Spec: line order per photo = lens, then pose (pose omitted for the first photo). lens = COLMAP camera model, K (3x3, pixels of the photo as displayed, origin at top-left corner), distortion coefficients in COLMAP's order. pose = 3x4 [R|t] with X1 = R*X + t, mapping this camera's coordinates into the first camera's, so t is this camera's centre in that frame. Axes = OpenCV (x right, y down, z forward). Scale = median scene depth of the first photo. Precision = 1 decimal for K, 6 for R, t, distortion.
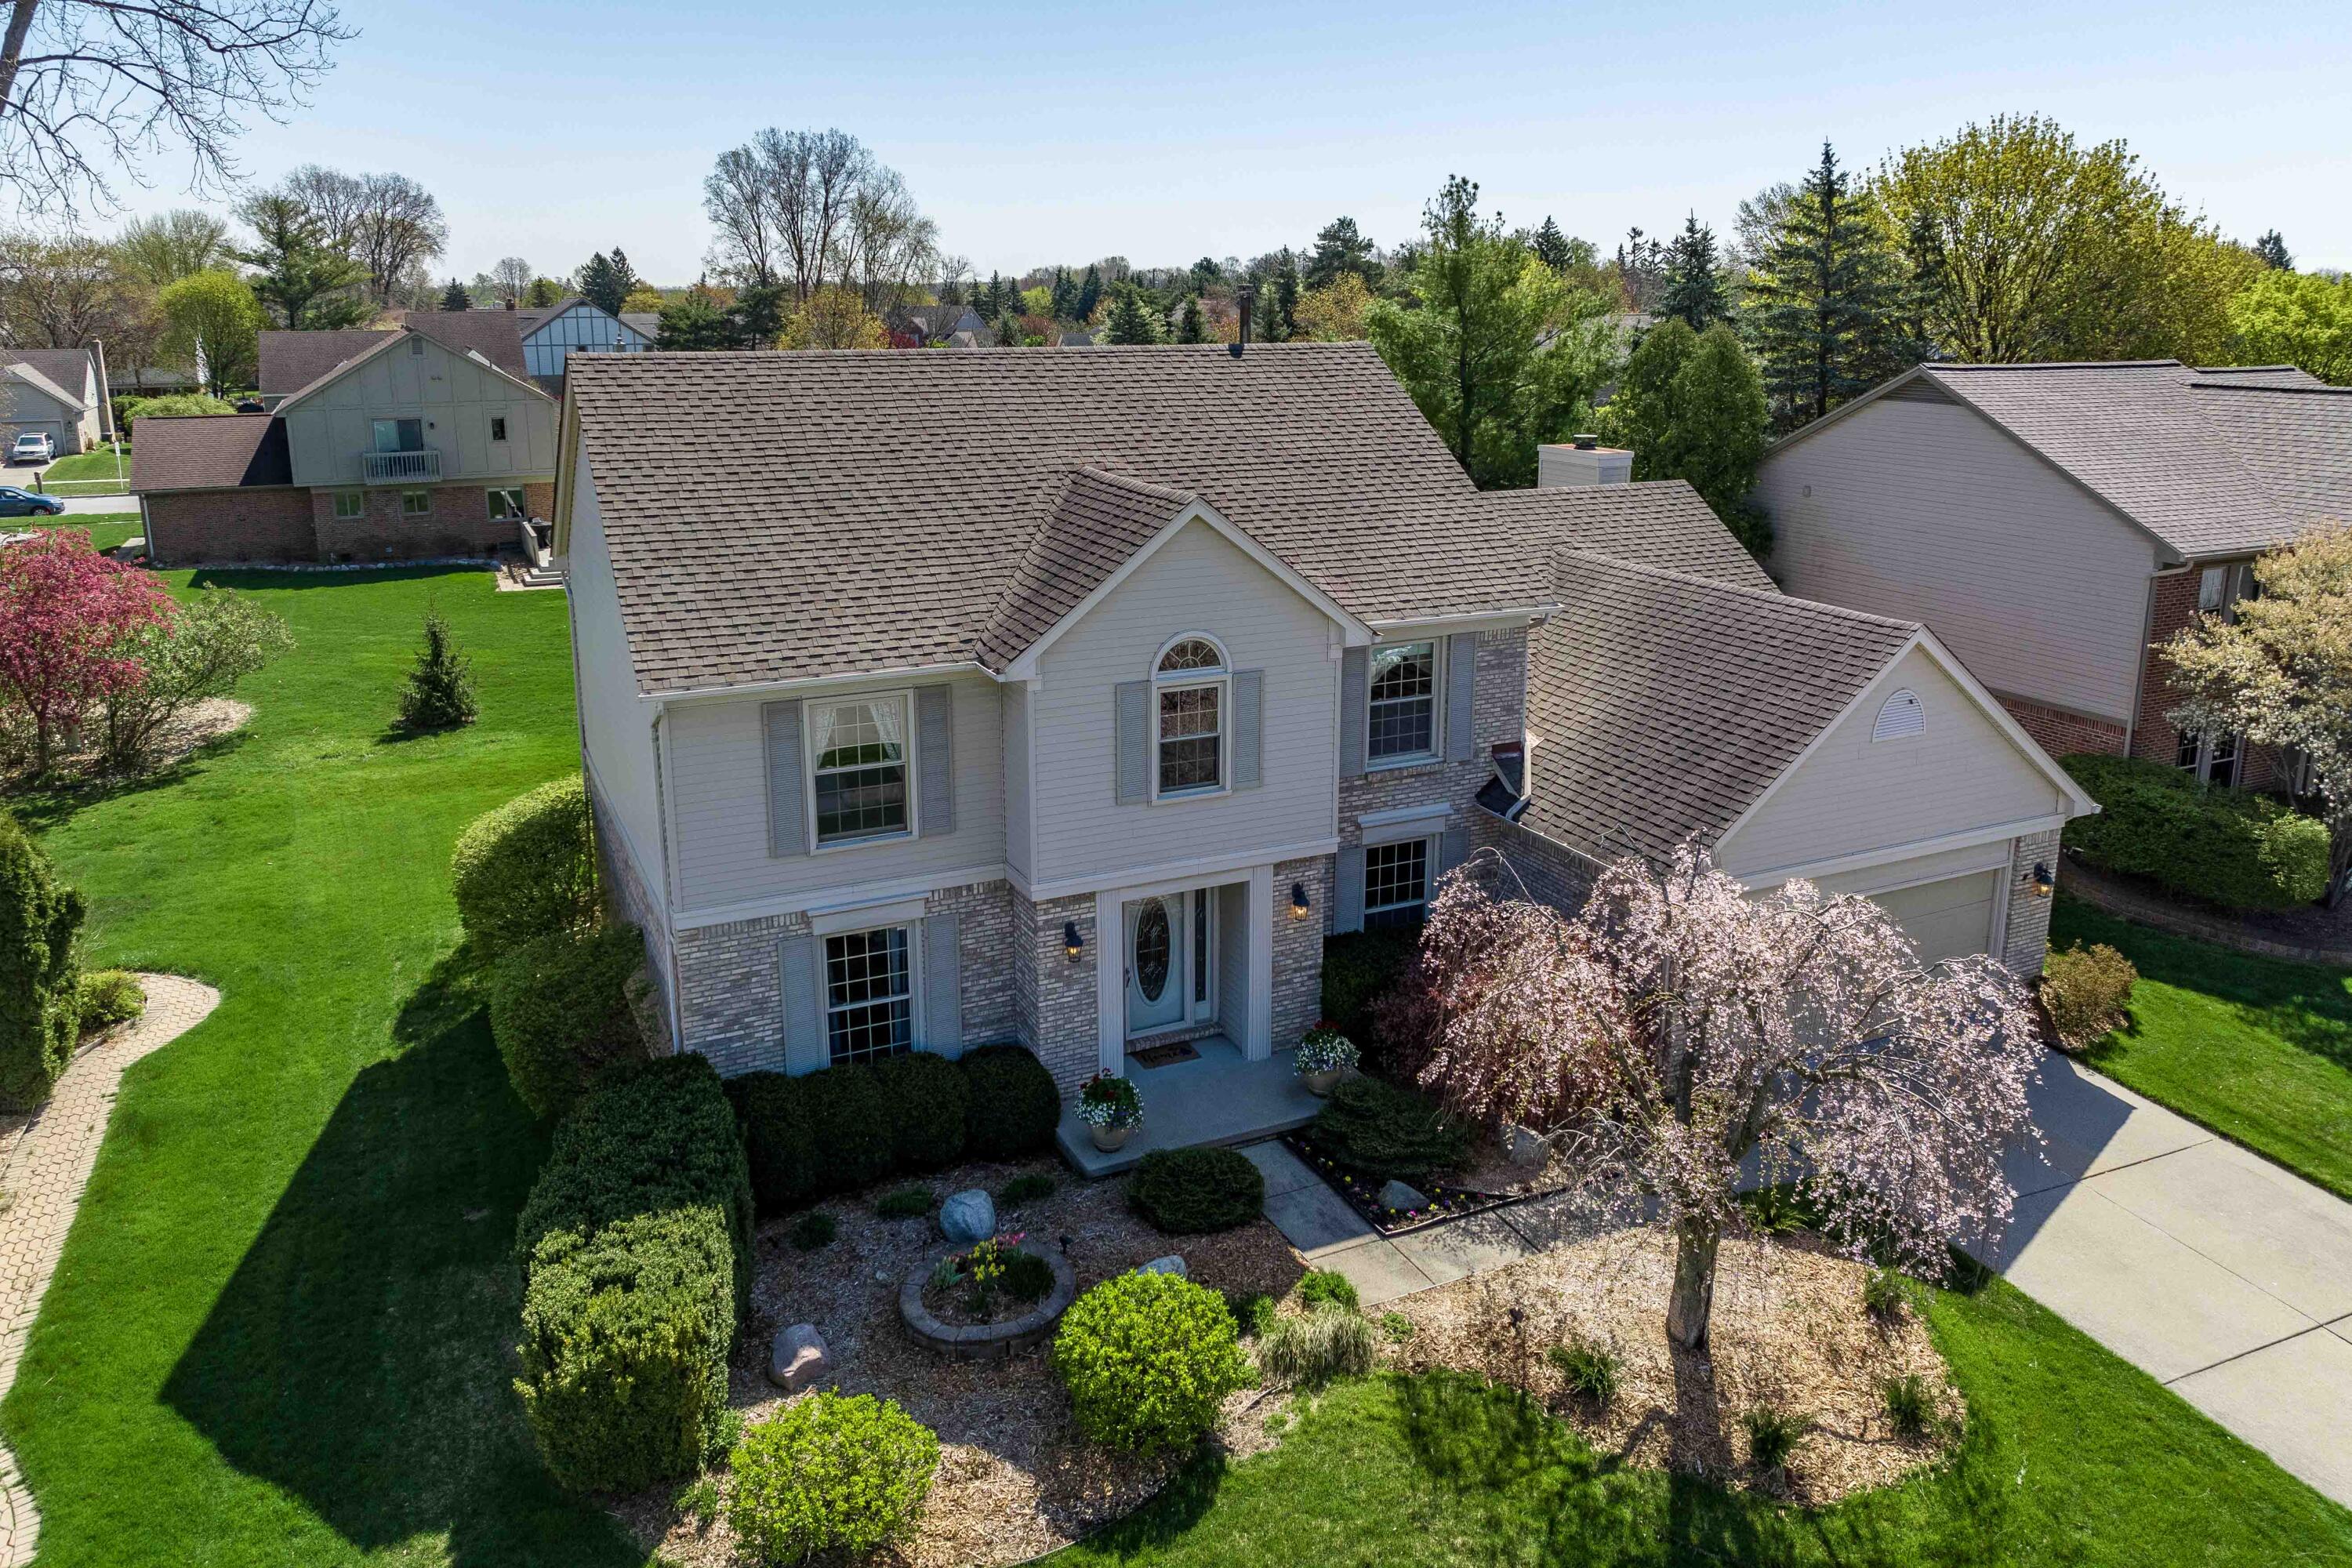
lens RADIAL K [[1644.8, 0, 1180.4], [0, 1644.8, 686.7], [0, 0, 1]] dist [-0.024370, 0.005986]
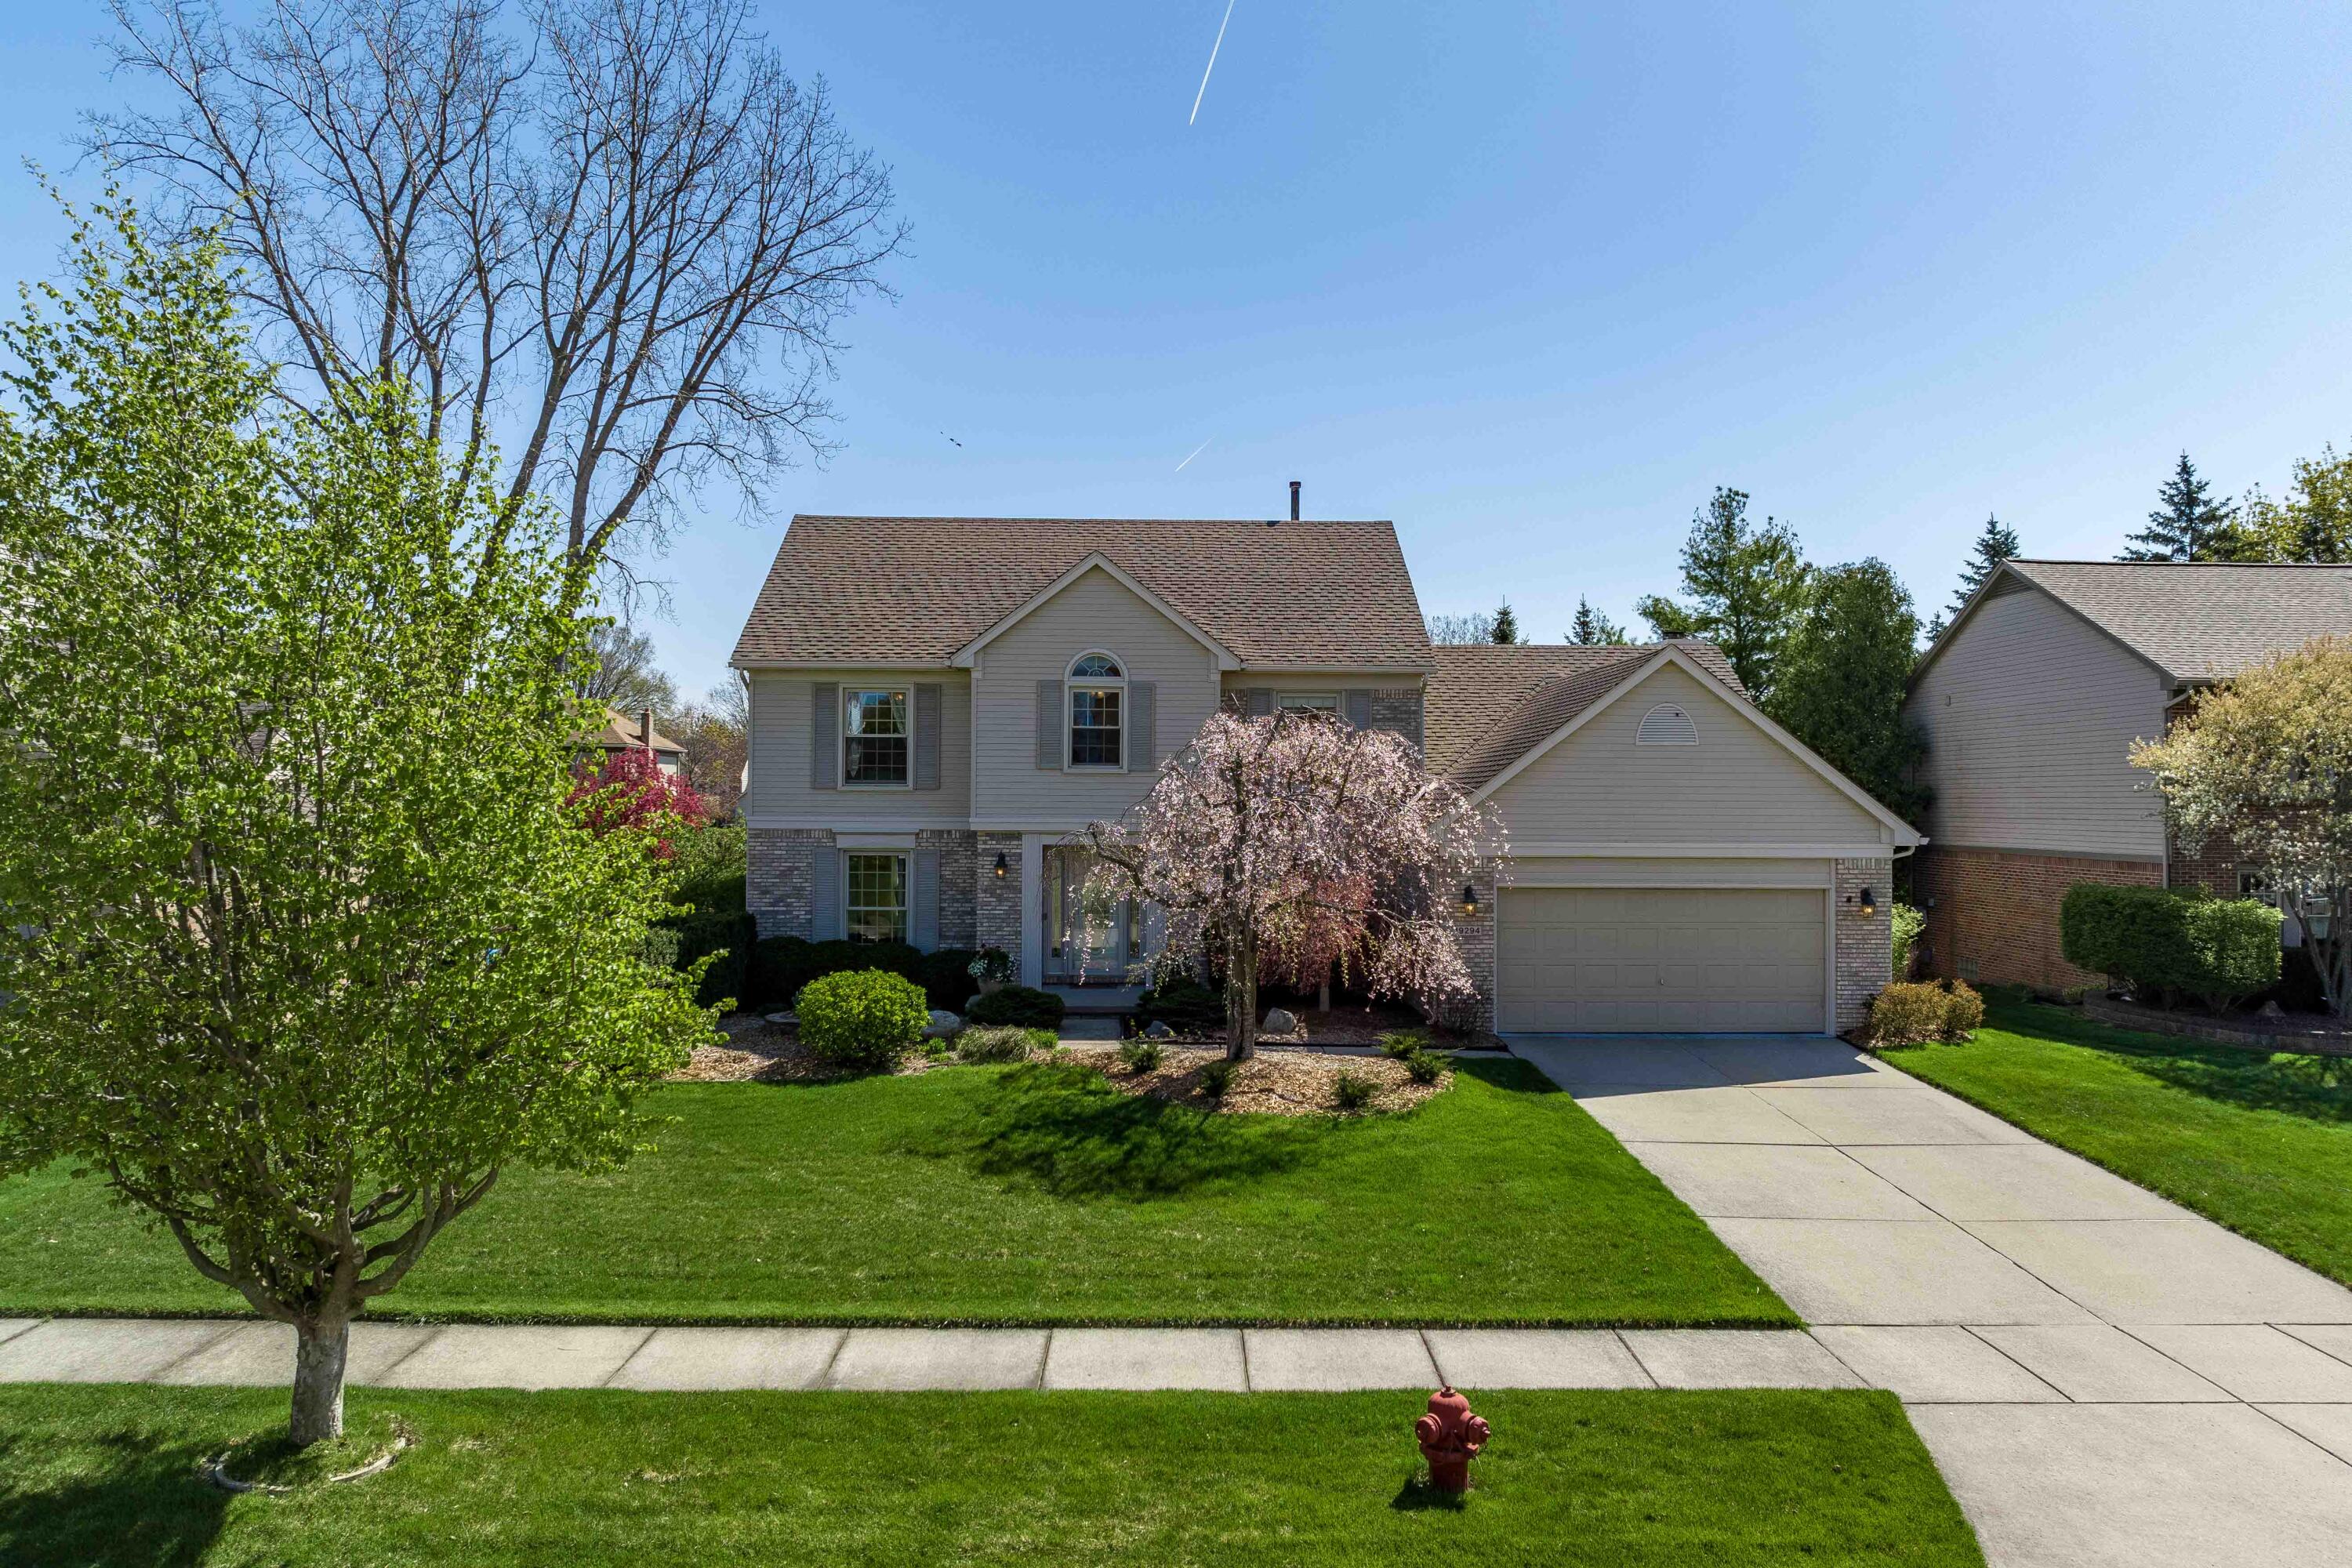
lens RADIAL K [[1644.8, 0, 1179.3], [0, 1644.8, 783.4], [0, 0, 1]] dist [-0.024370, 0.005986]
pose [[0.913214, 0.001121, -0.407479, 0.619461], [-0.100335, 0.969825, -0.222197, 0.368800], [0.394934, 0.243798, 0.885771, -0.188441]]
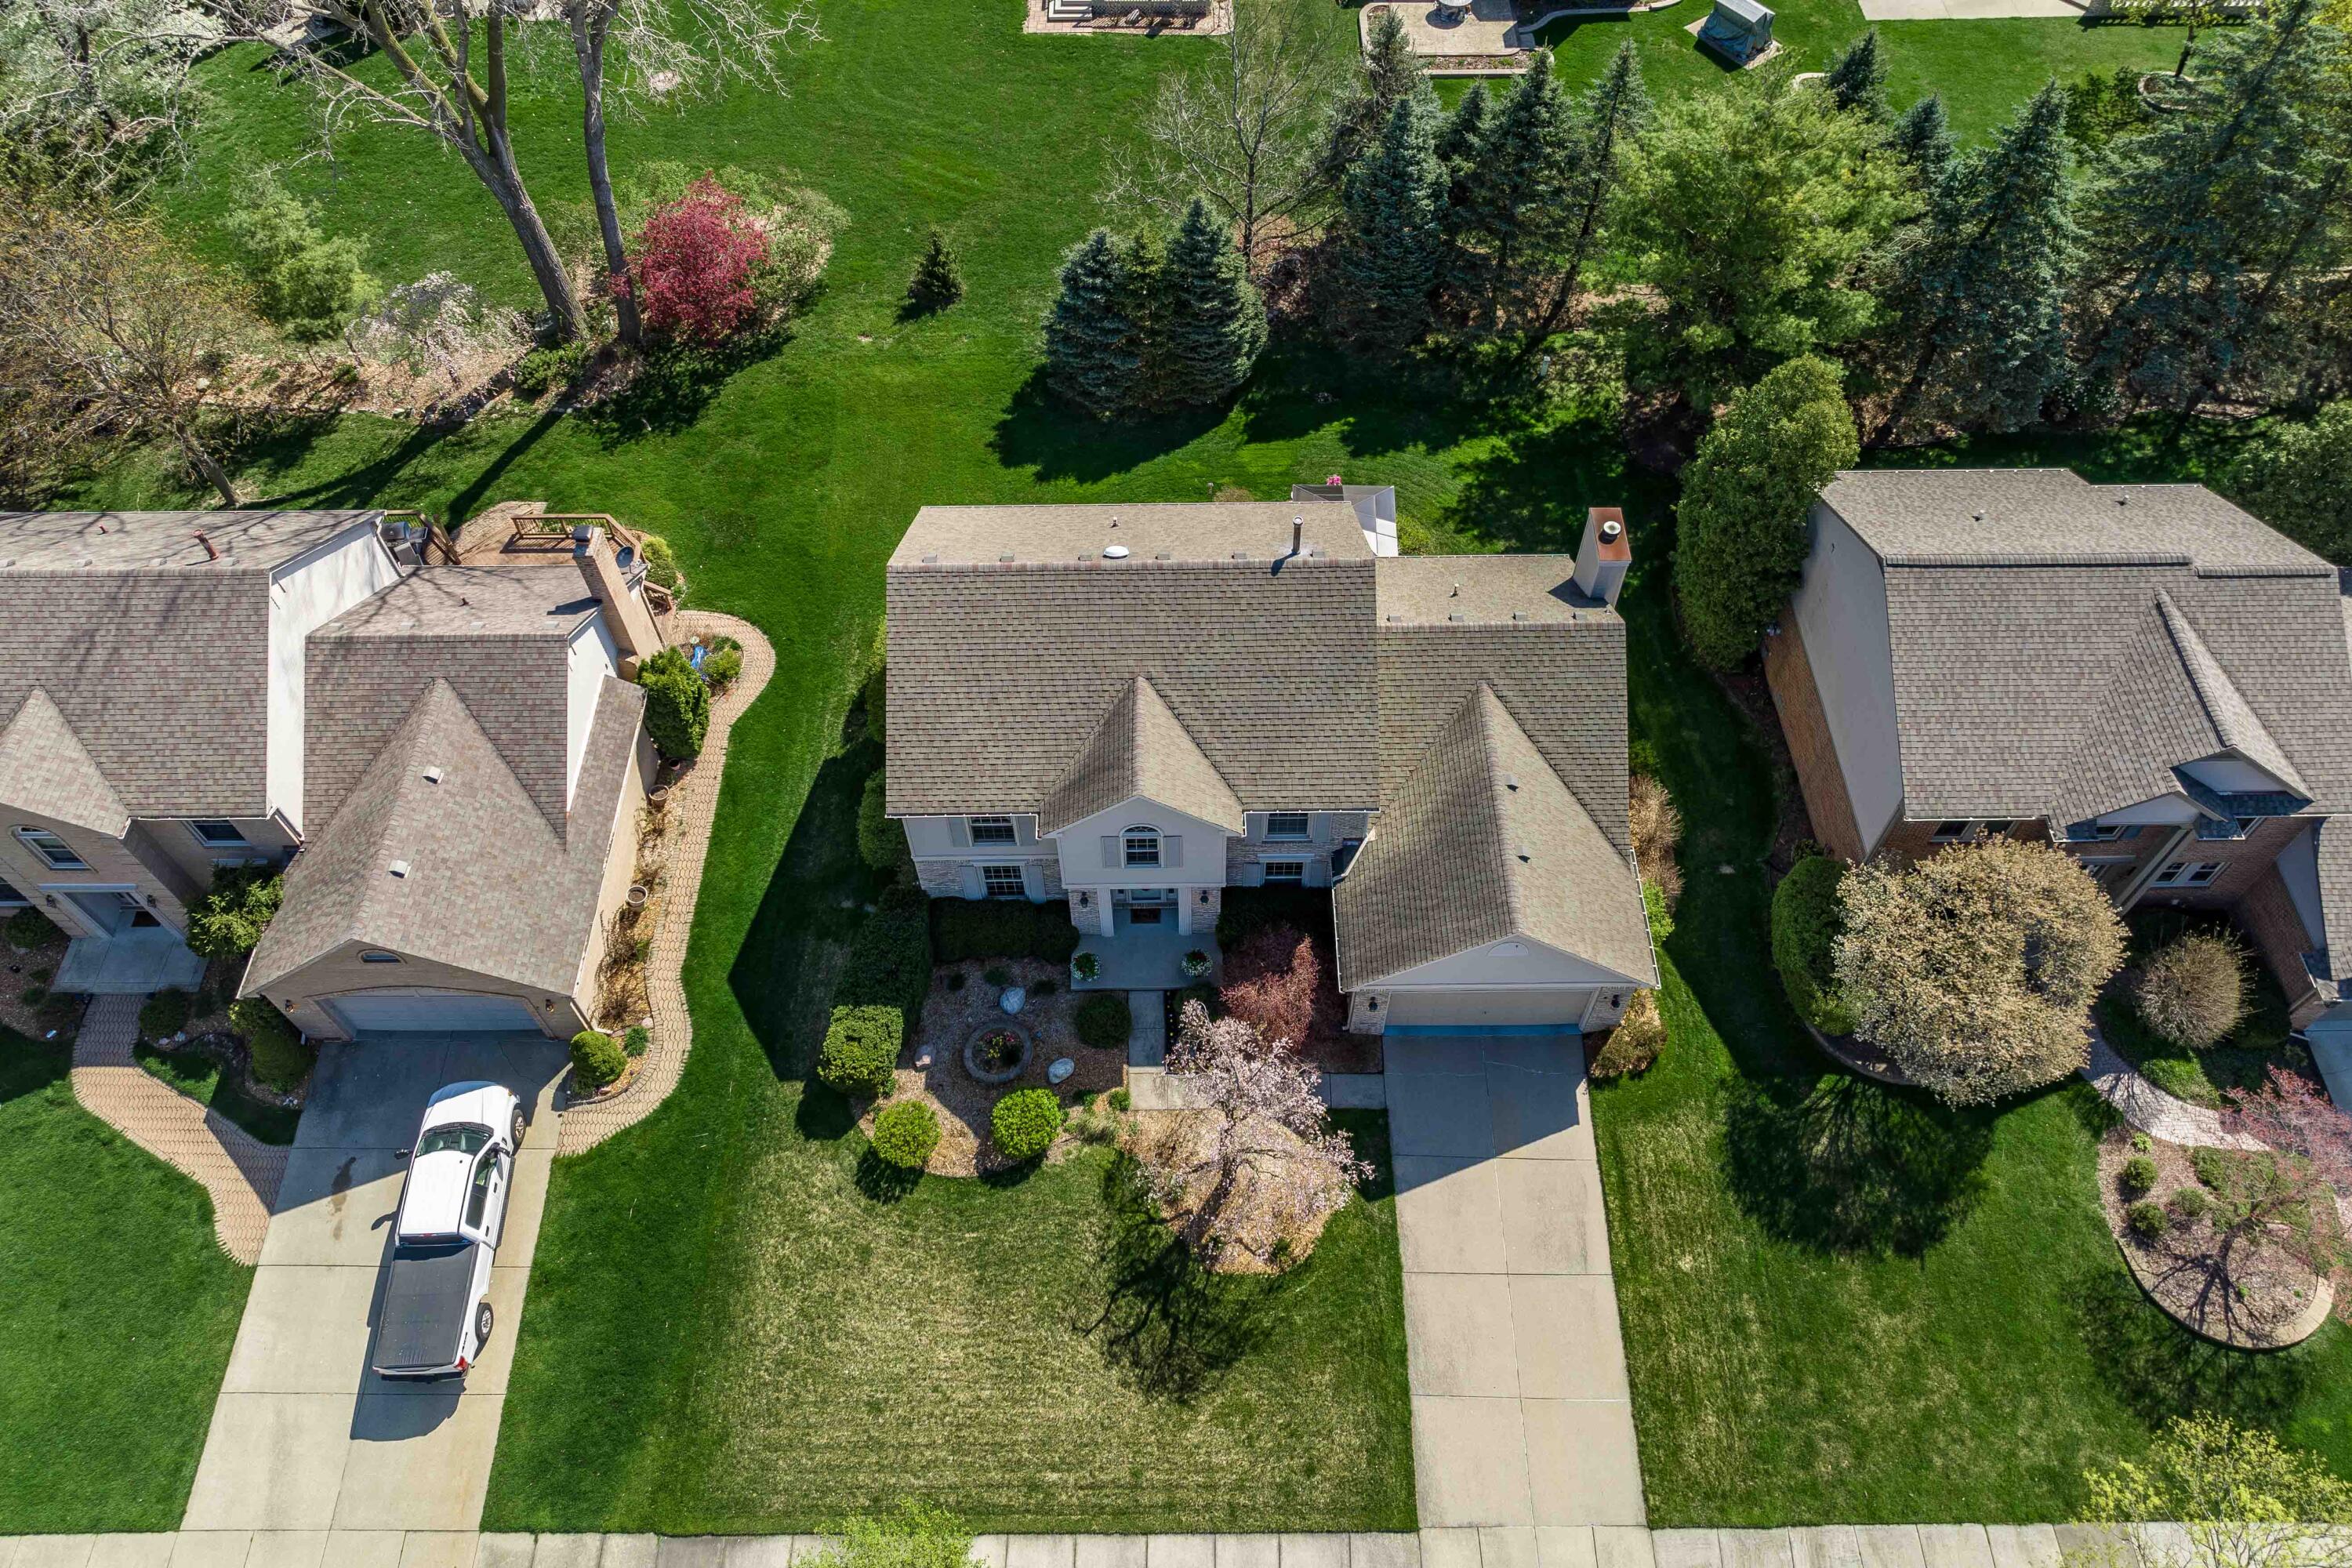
lens RADIAL K [[1644.8, 0, 1183.7], [0, 1644.8, 691.0], [0, 0, 1]] dist [-0.024370, 0.005986]
pose [[0.905855, 0.335448, -0.258653, 0.502845], [-0.089978, 0.749071, 0.656350, -1.431729], [0.413921, -0.571285, 0.708733, -0.313381]]
